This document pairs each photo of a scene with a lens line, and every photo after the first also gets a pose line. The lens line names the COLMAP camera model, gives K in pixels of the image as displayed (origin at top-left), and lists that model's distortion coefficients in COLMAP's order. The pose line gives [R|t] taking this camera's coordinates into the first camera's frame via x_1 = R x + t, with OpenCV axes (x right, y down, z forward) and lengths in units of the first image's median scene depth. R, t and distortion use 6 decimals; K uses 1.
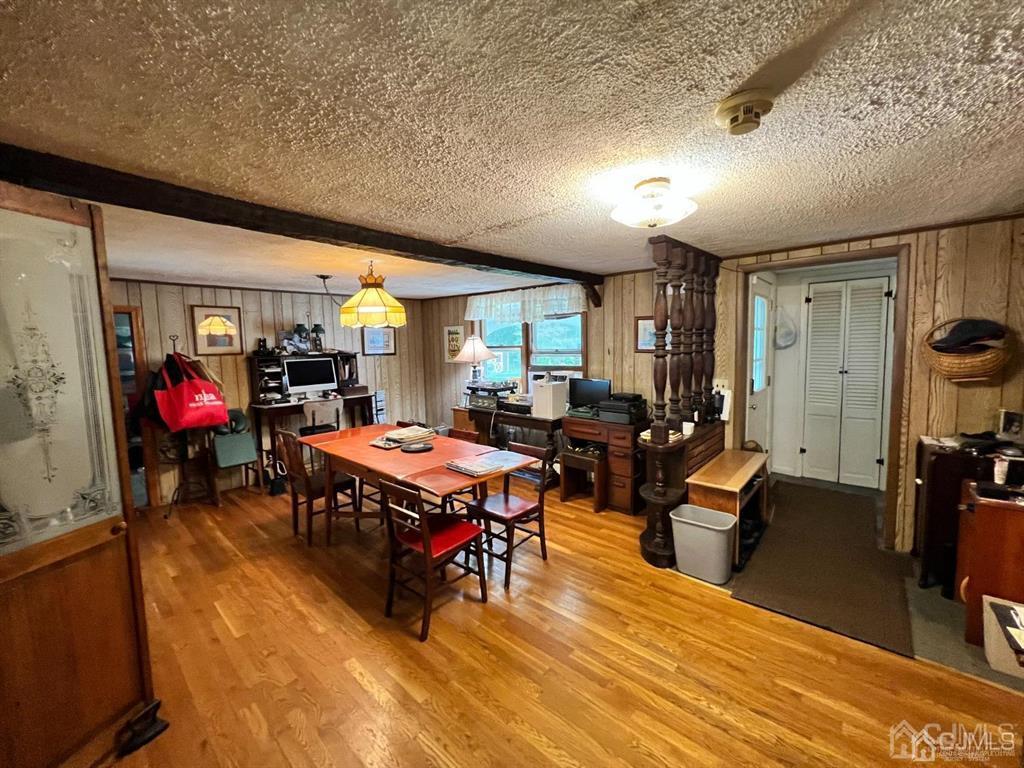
lens RADIAL K [[412.0, 0, 507.7], [0, 412.0, 380.5], [0, 0, 1]] dist [0.000492, -0.000259]
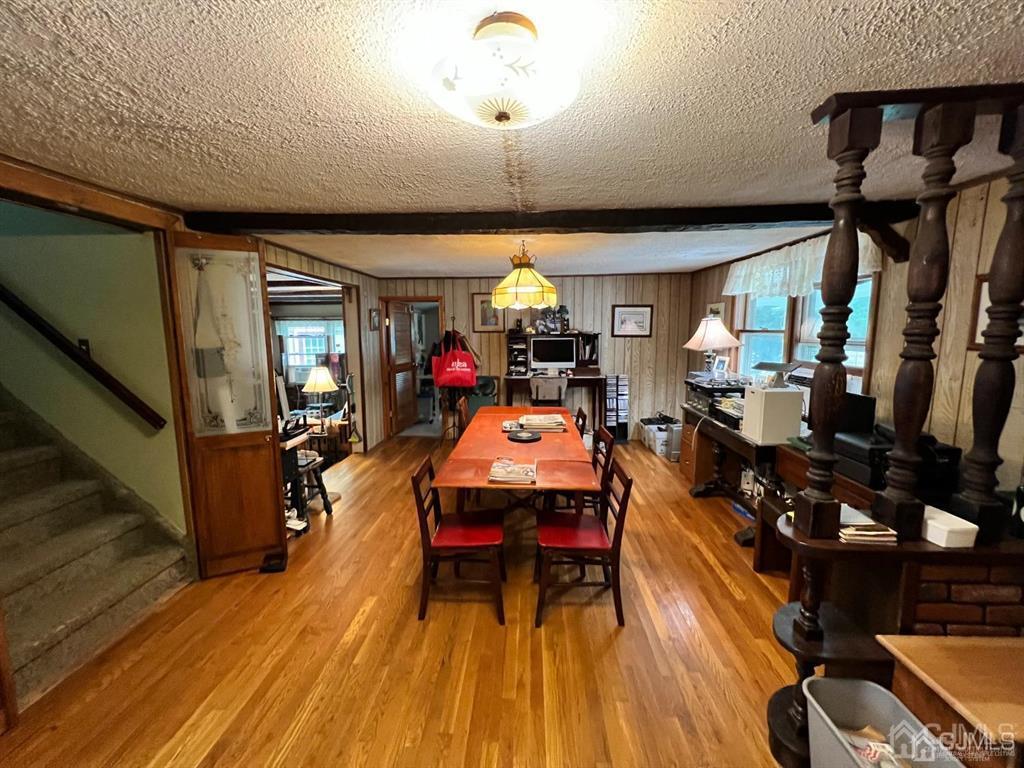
lens RADIAL K [[410.4, 0, 510.5], [0, 410.4, 381.1], [0, 0, 1]] dist [-0.002477, -0.000114]
pose [[0.631794, 0.118120, -0.766084, 0.312481], [-0.077847, 0.992993, 0.088906, -0.029981], [0.771218, 0.003467, 0.636562, 0.253704]]
